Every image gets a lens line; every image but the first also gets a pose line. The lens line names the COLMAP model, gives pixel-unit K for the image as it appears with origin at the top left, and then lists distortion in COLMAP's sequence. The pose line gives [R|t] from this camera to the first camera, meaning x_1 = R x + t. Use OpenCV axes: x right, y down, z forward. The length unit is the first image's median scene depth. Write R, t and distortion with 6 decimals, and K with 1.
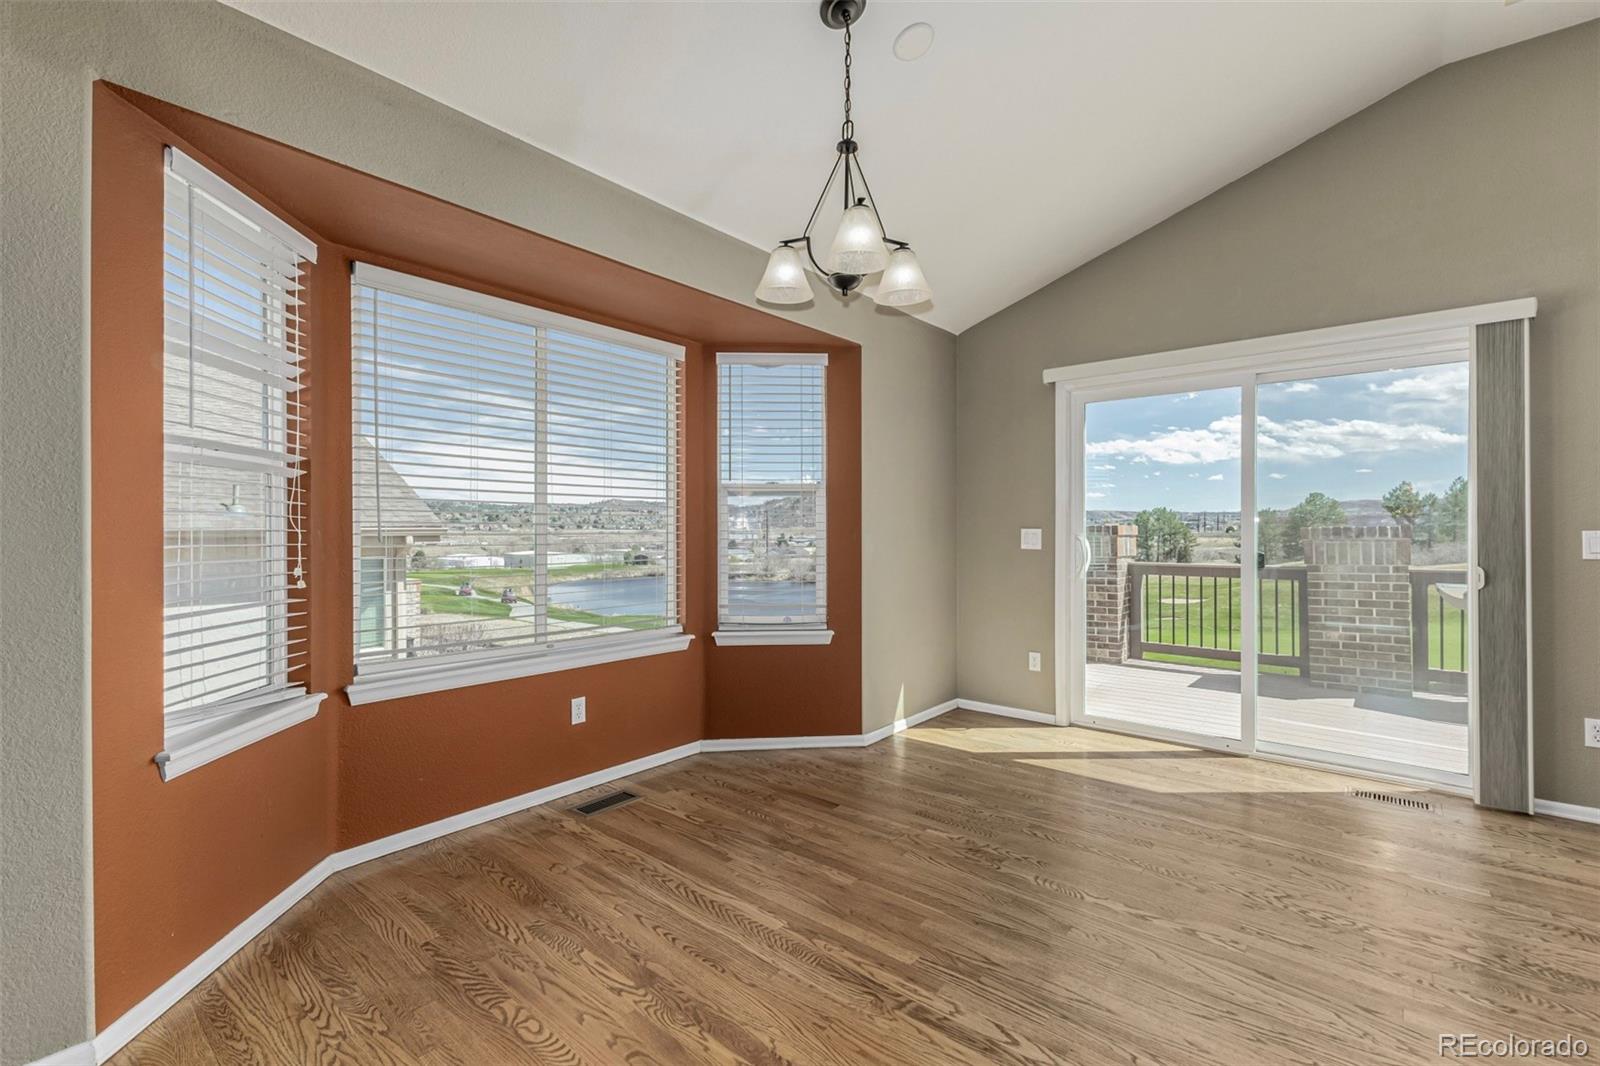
lens RADIAL K [[695.0, 0, 799.6], [0, 695.0, 527.5], [0, 0, 1]] dist [0.015907, -0.004046]
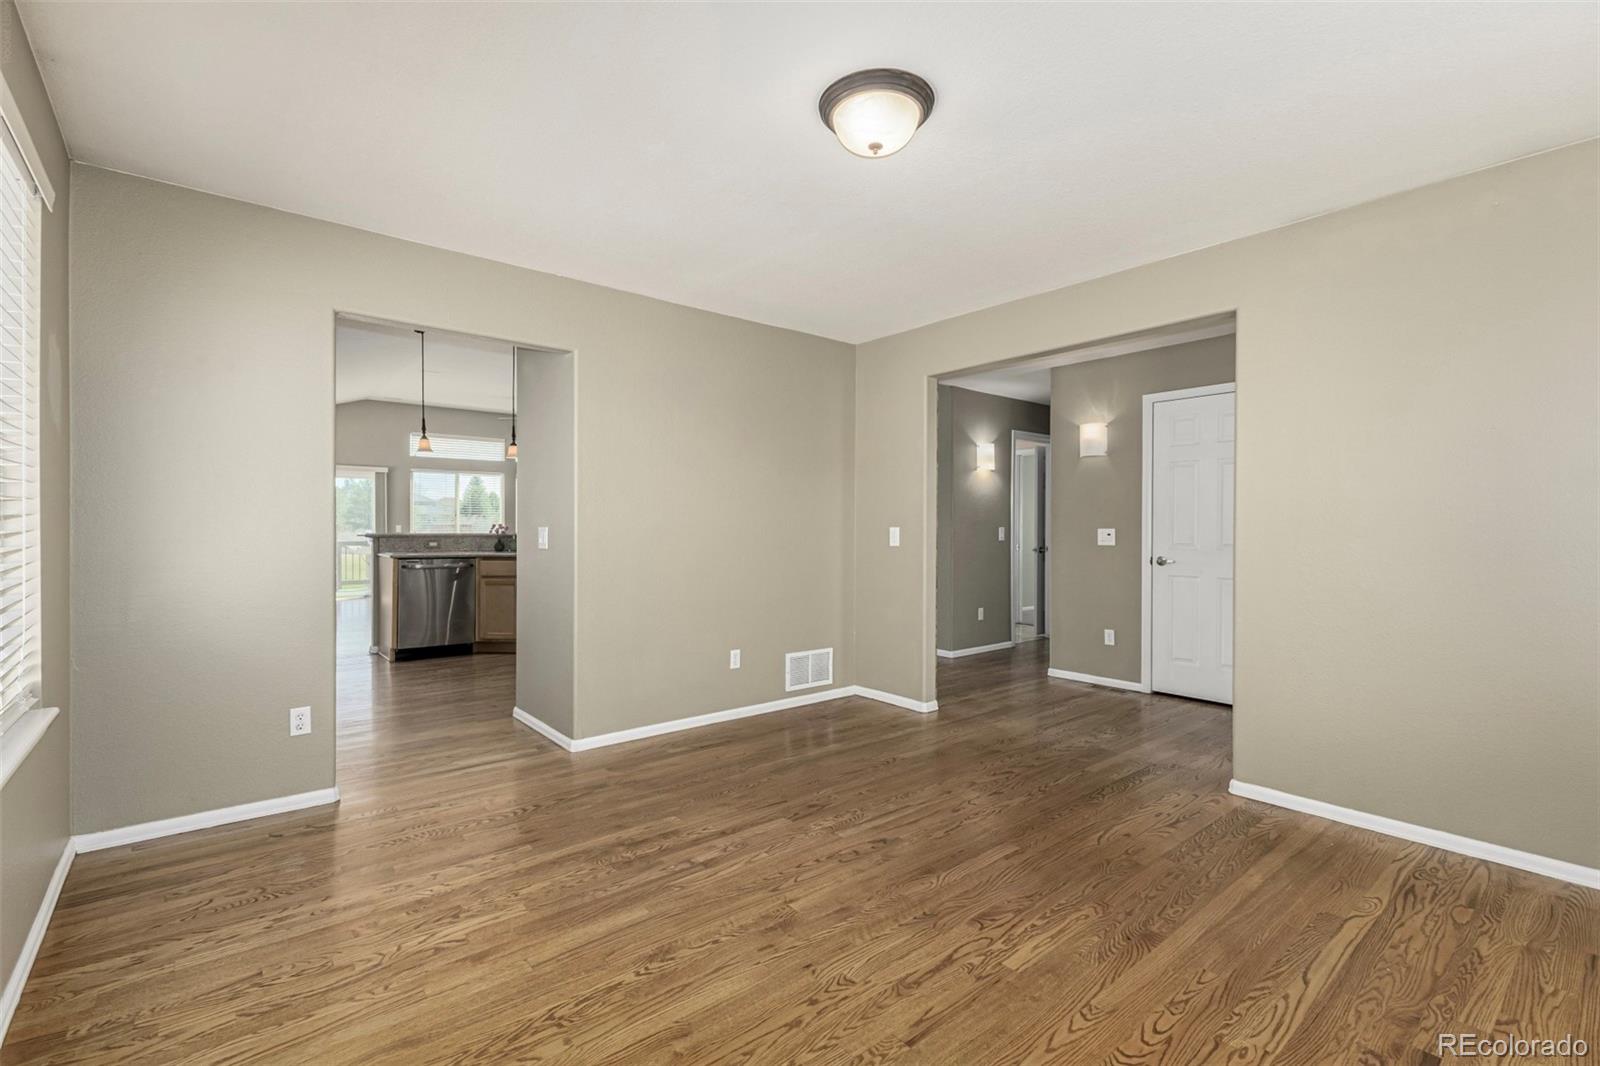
lens RADIAL K [[695.0, 0, 788.1], [0, 695.0, 529.8], [0, 0, 1]] dist [0.015907, -0.004046]
pose [[0.177833, 0.000291, 0.984061, -2.036373], [-0.007151, 0.999974, 0.000997, 0.008129], [-0.984035, -0.007214, 0.177830, -1.617486]]
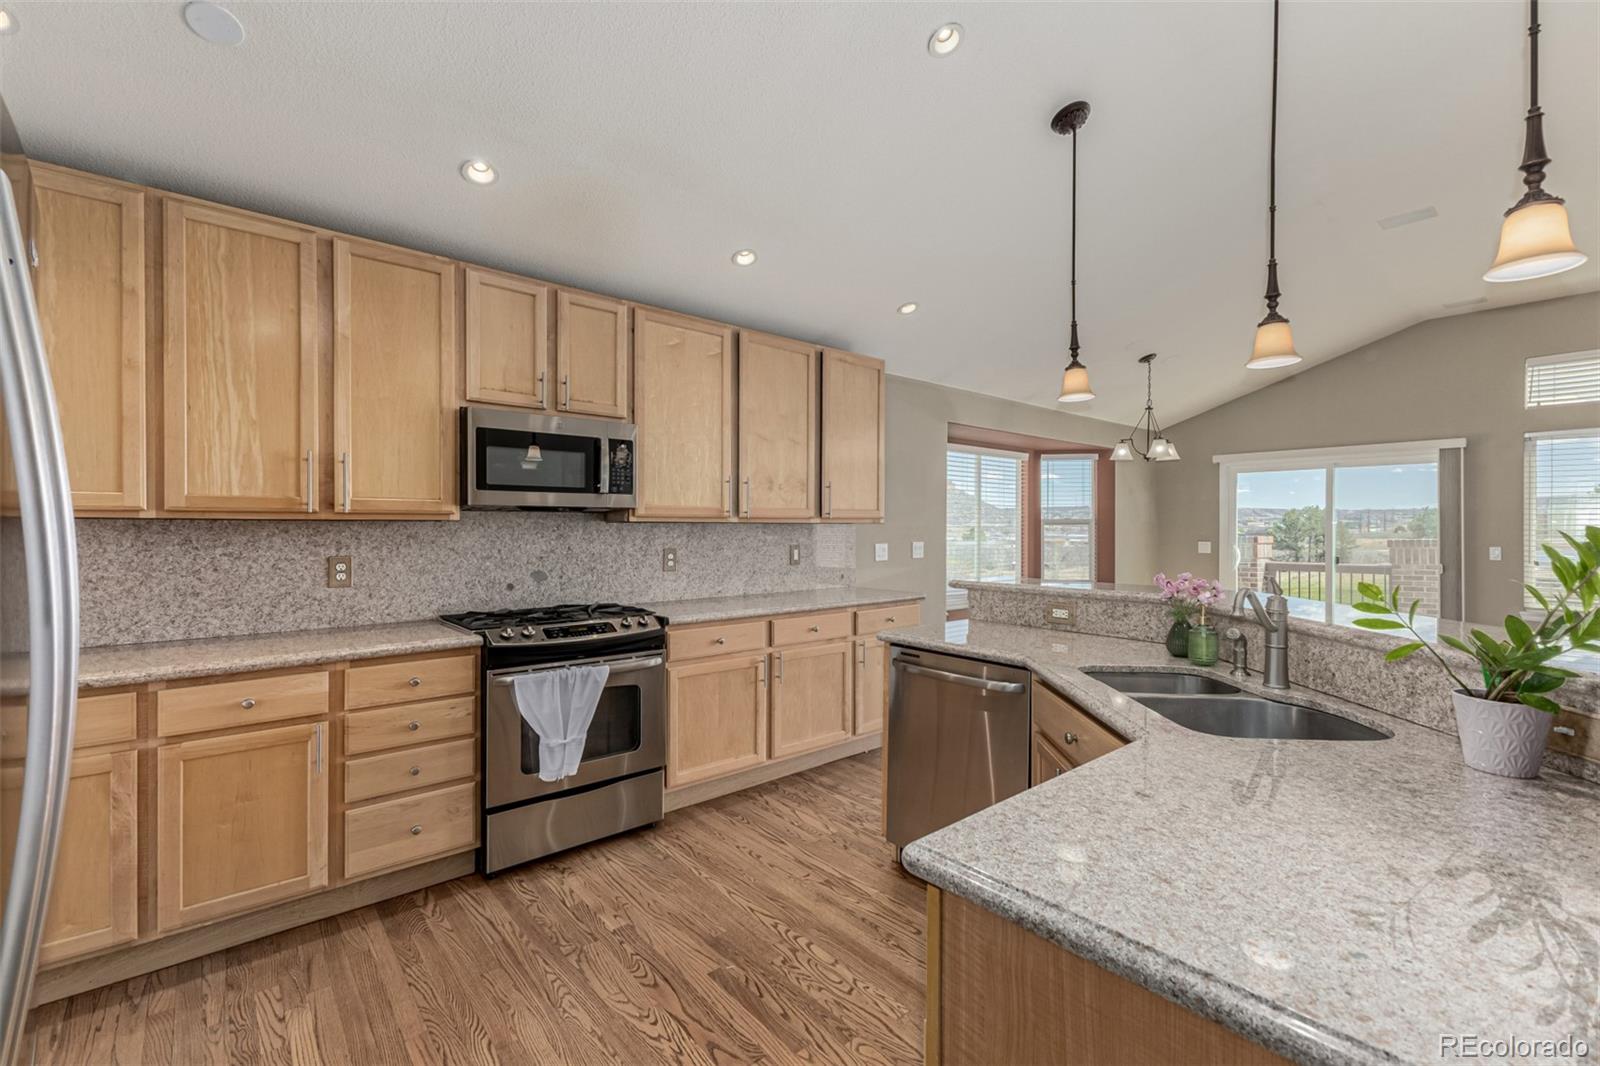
lens RADIAL K [[695.0, 0, 808.5], [0, 695.0, 529.0], [0, 0, 1]] dist [0.015907, -0.004046]
pose [[0.989069, 0.001962, -0.147442, -0.507333], [-0.001360, 0.999990, 0.004186, -0.045897], [0.147449, -0.003940, 0.989062, -1.150113]]
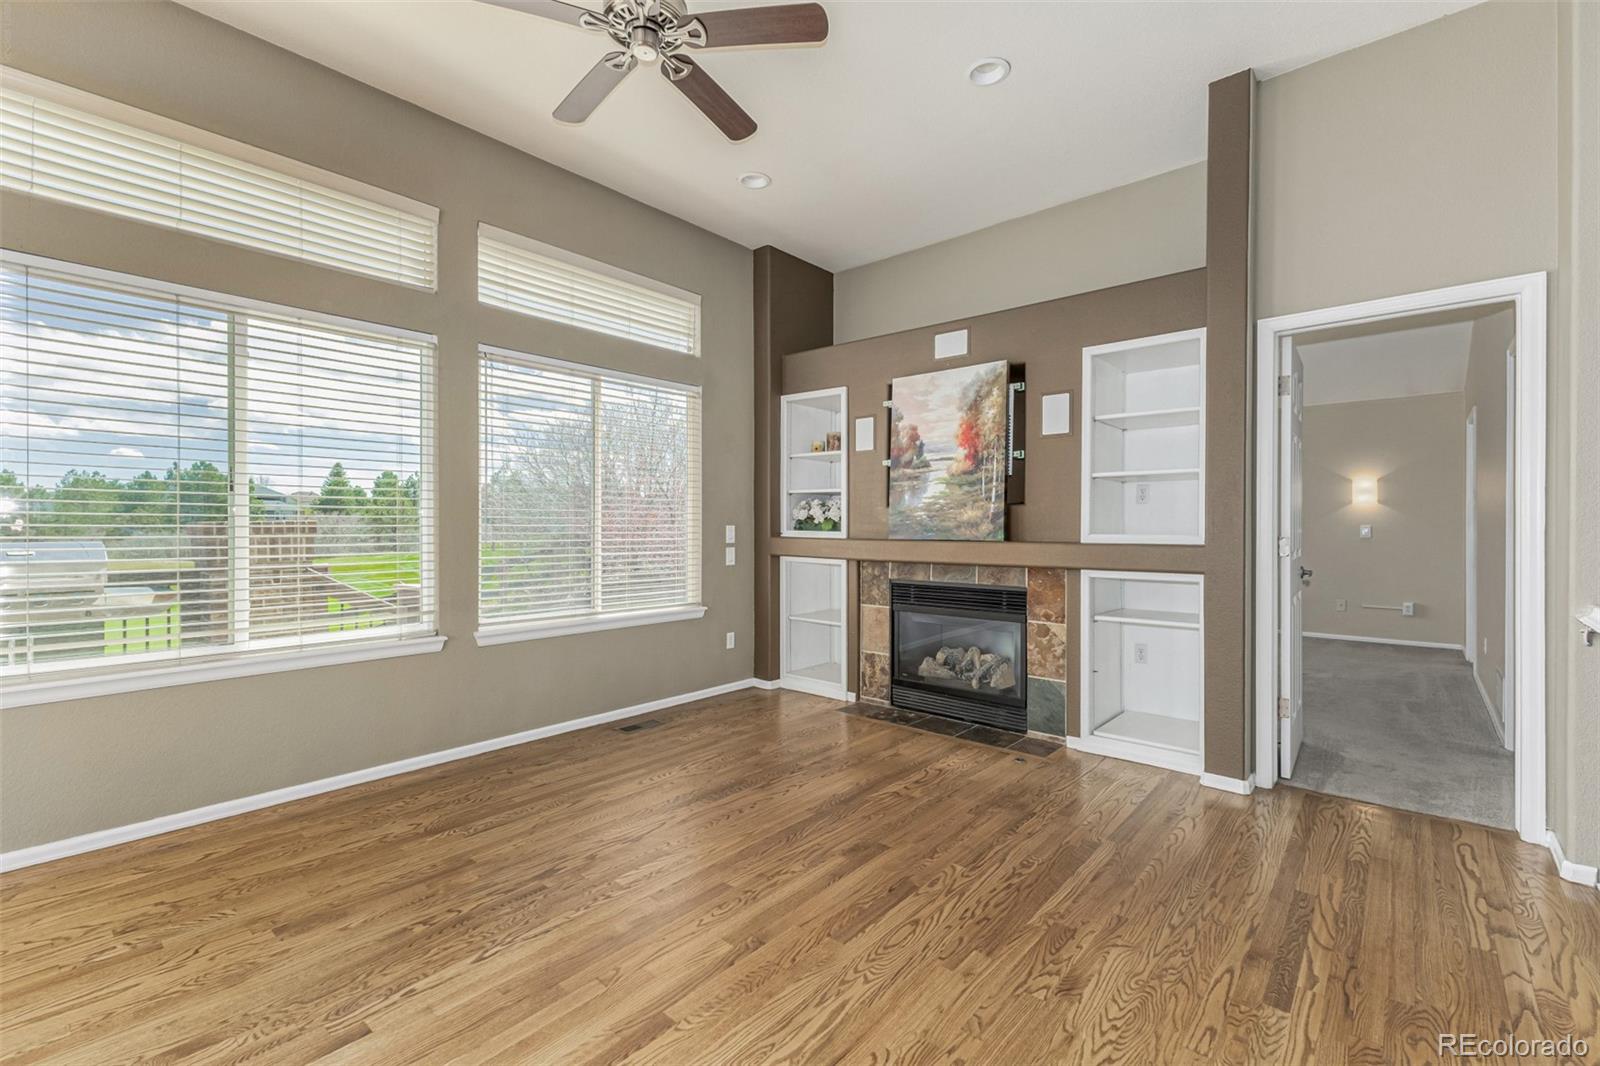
lens RADIAL K [[695.0, 0, 798.1], [0, 695.0, 528.2], [0, 0, 1]] dist [0.015907, -0.004046]
pose [[0.018225, -0.002719, 0.999830, 0.290335], [-0.002759, 0.999992, 0.002770, -0.001056], [-0.999830, -0.002809, 0.018218, -0.034115]]
